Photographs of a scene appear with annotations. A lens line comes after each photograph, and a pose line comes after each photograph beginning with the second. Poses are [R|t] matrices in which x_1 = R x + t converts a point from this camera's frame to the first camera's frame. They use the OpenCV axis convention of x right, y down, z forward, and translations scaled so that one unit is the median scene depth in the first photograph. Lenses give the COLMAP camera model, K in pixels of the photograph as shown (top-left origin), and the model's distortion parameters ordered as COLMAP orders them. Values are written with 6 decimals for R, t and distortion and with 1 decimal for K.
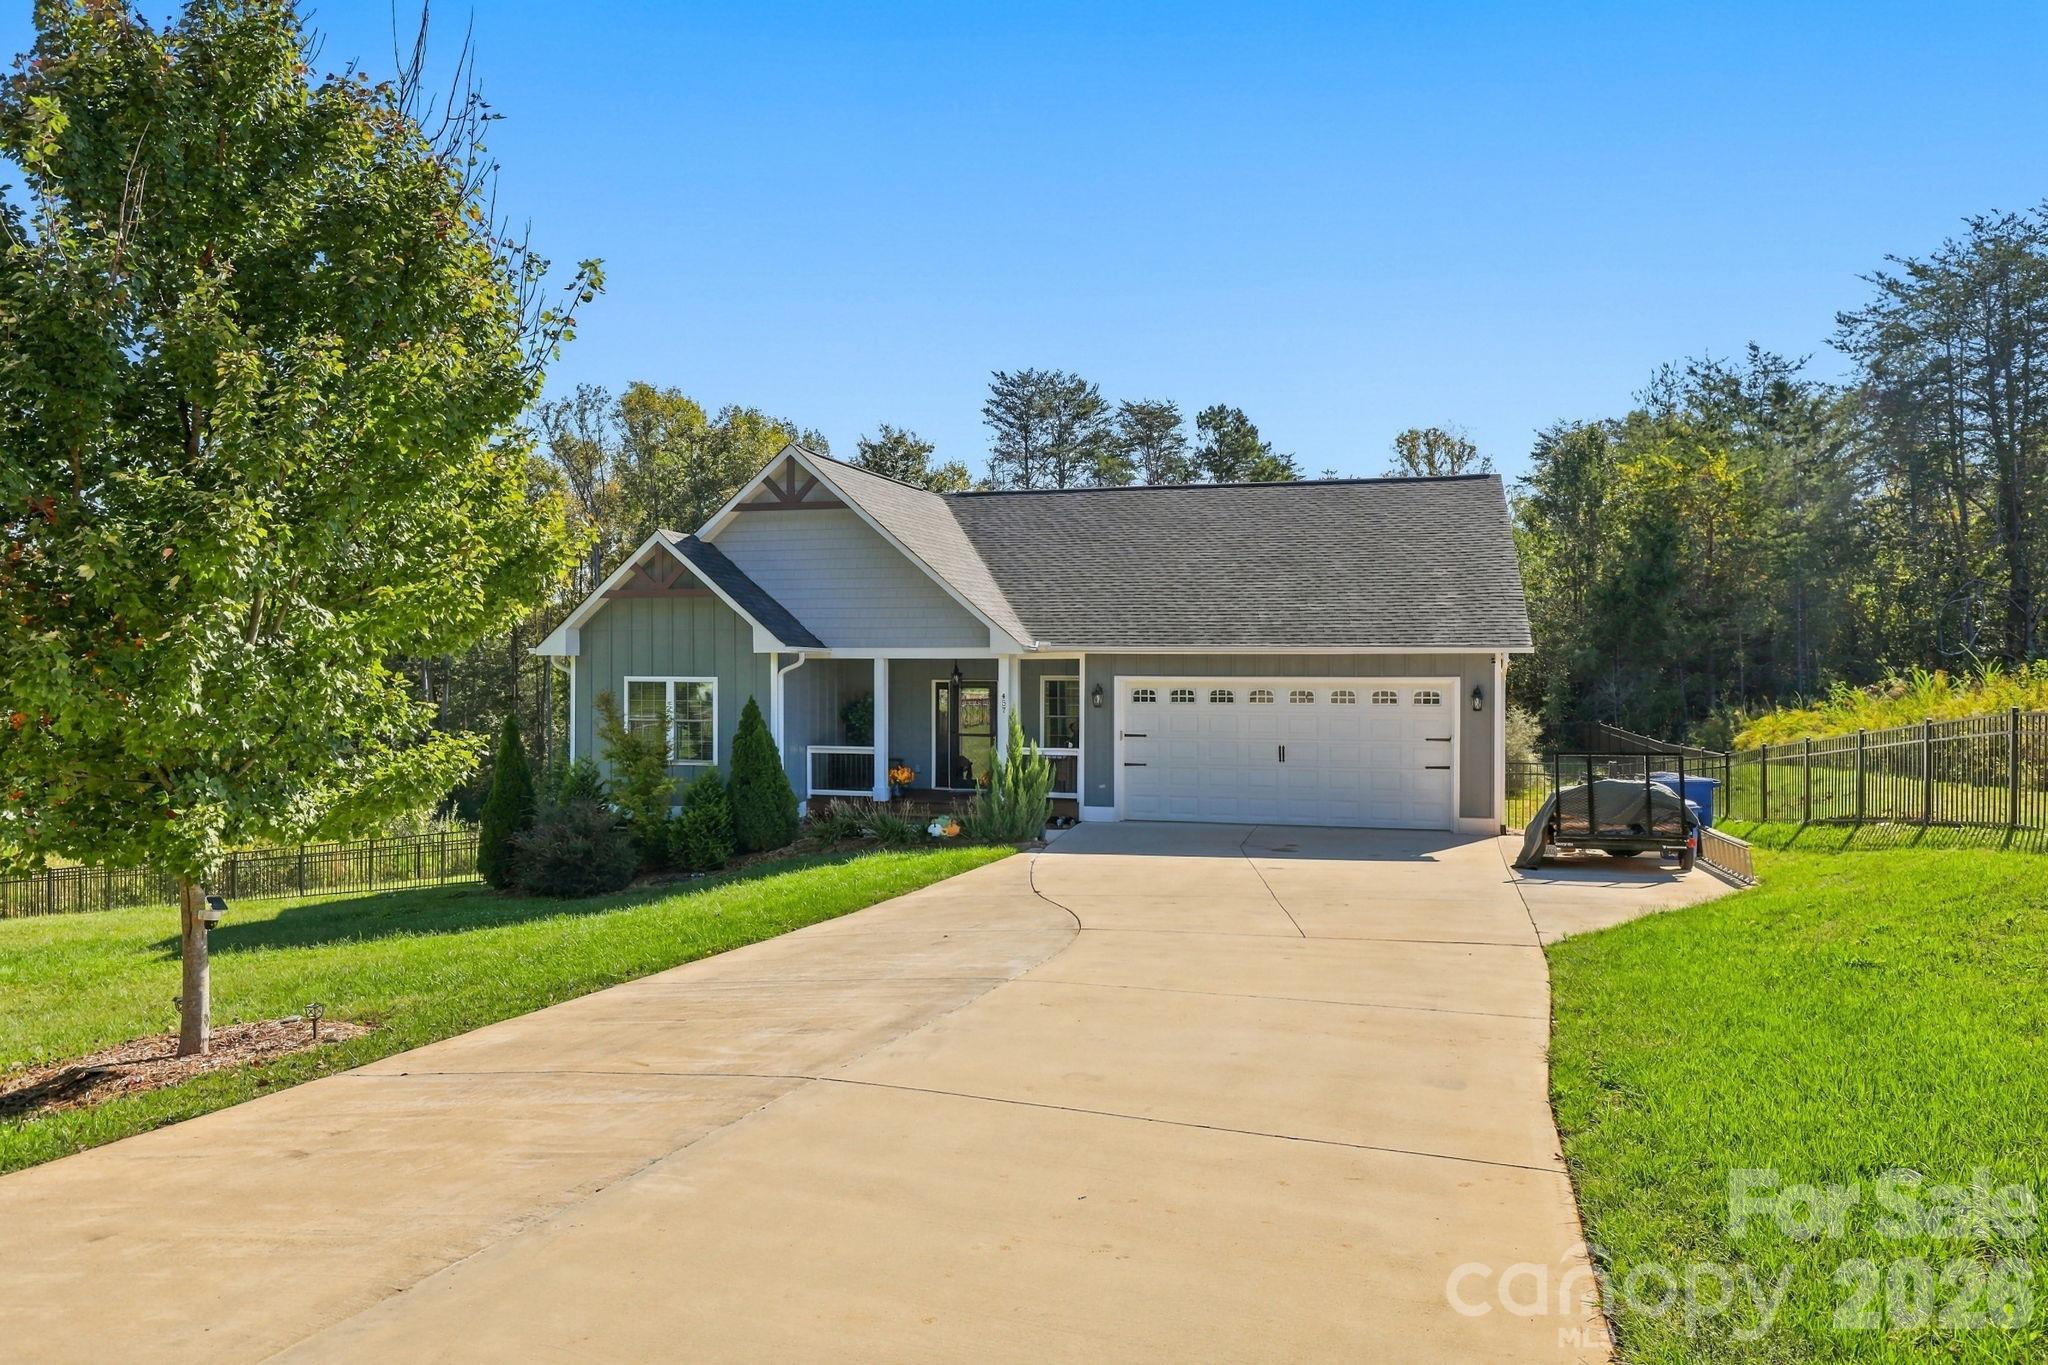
lens RADIAL K [[1353.2, 0, 1024.2], [0, 1353.2, 677.6], [0, 0, 1]] dist [-0.001223, -0.004676]
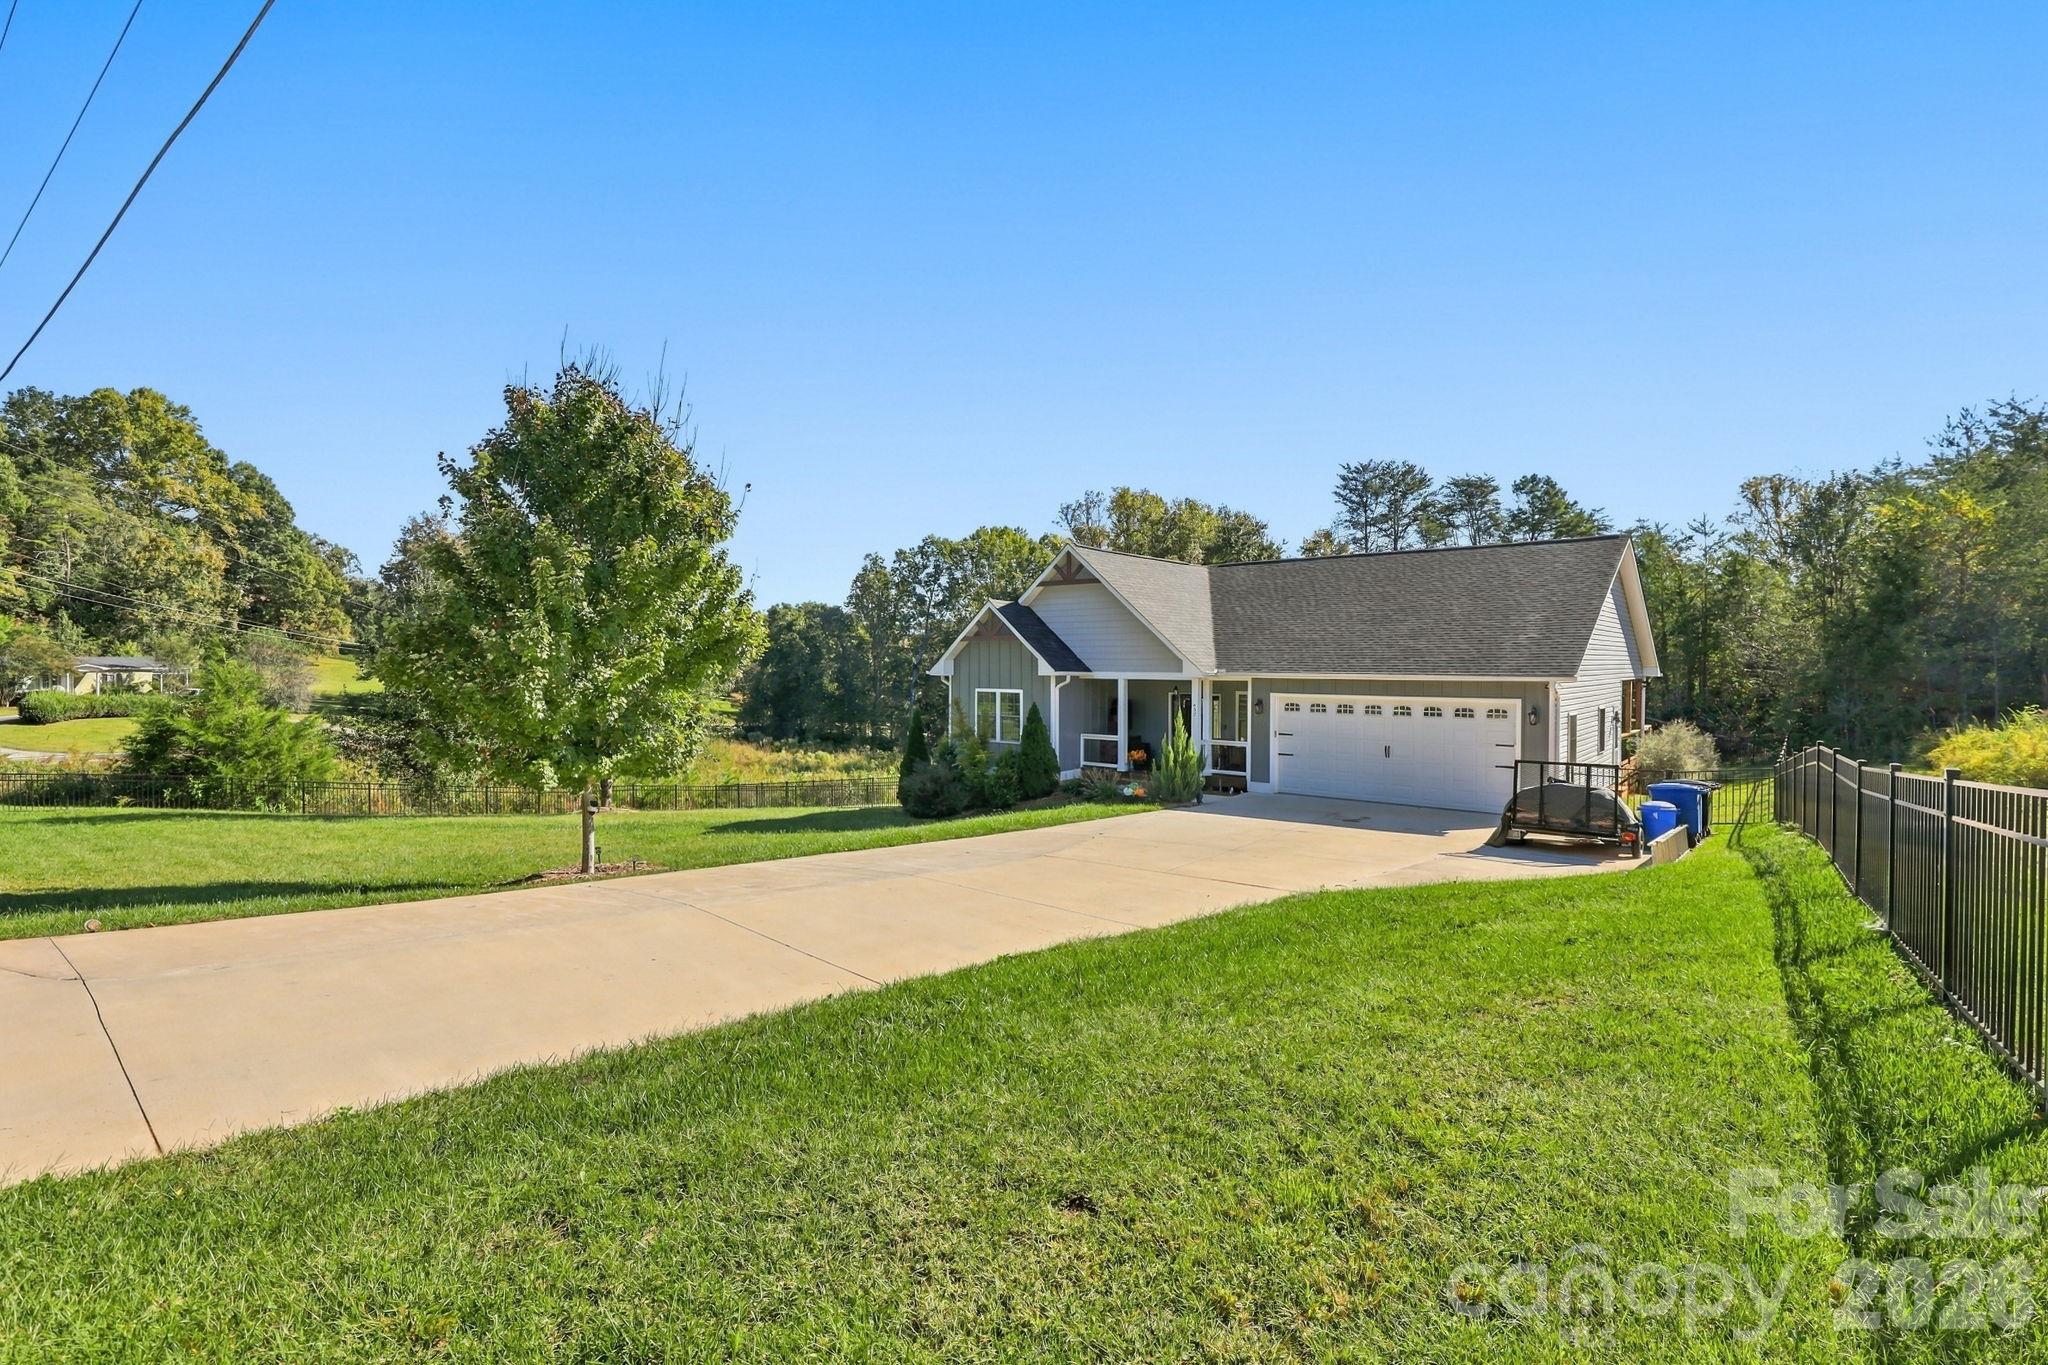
lens RADIAL K [[935.0, 0, 1018.8], [0, 935.0, 679.6], [0, 0, 1]] dist [0.000691, -0.000314]
pose [[0.910023, 0.010244, -0.414431, 0.200772], [-0.009918, 0.999946, 0.002940, -0.013453], [0.414439, 0.001434, 0.910076, -0.022578]]
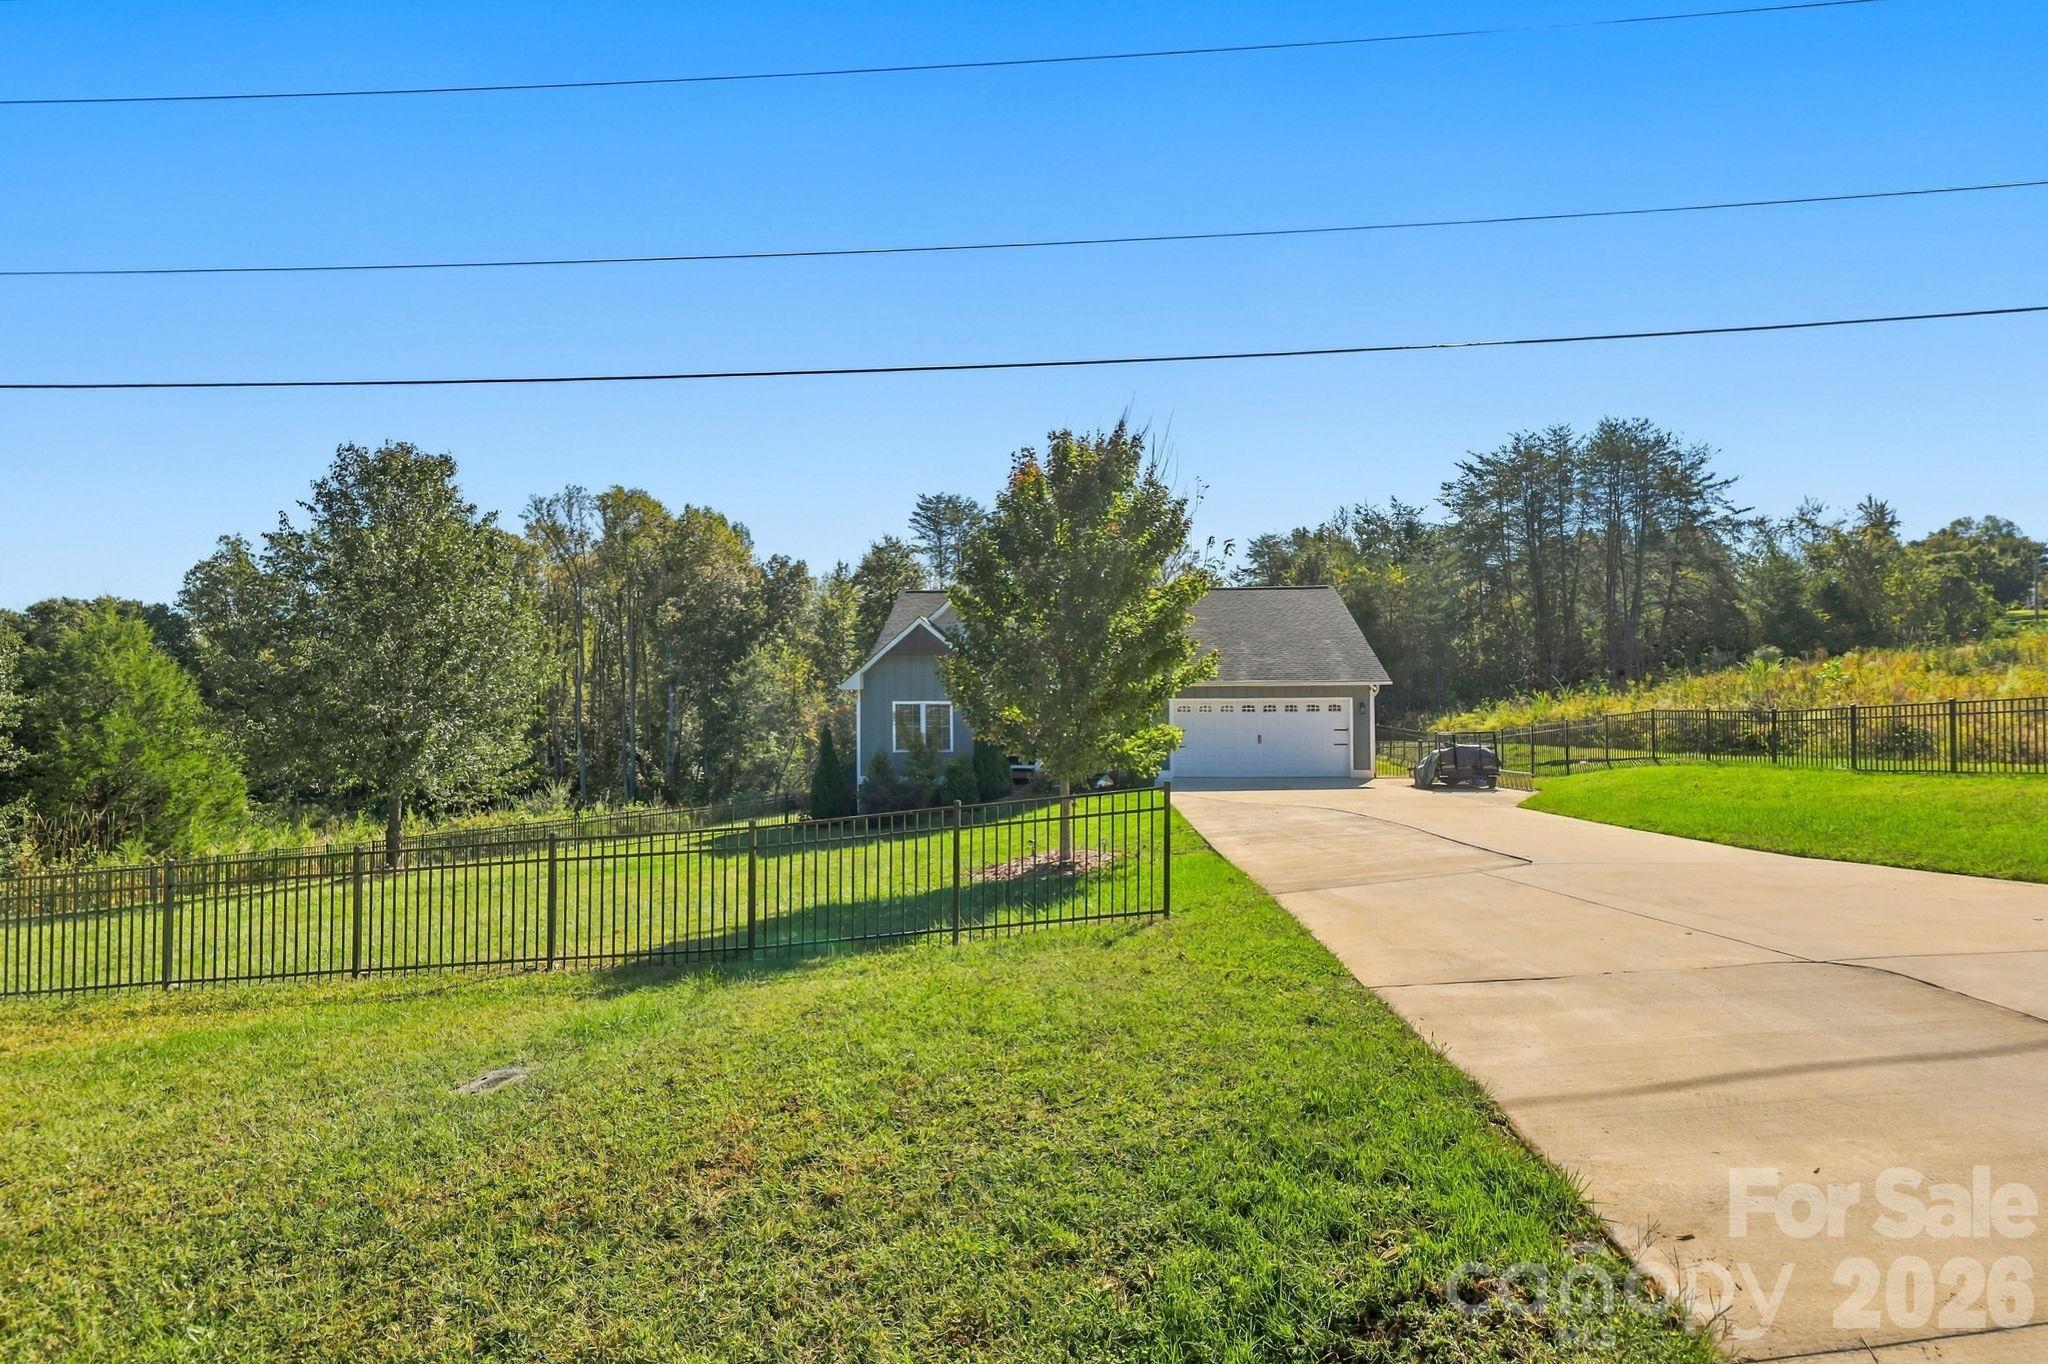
lens RADIAL K [[985.5, 0, 1025.4], [0, 985.5, 679.3], [0, 0, 1]] dist [0.000184, 0.000284]
pose [[0.979526, -0.004966, 0.201254, -0.333523], [0.008578, 0.999817, -0.017080, -0.004770], [-0.201133, 0.018457, 0.979390, -0.231347]]
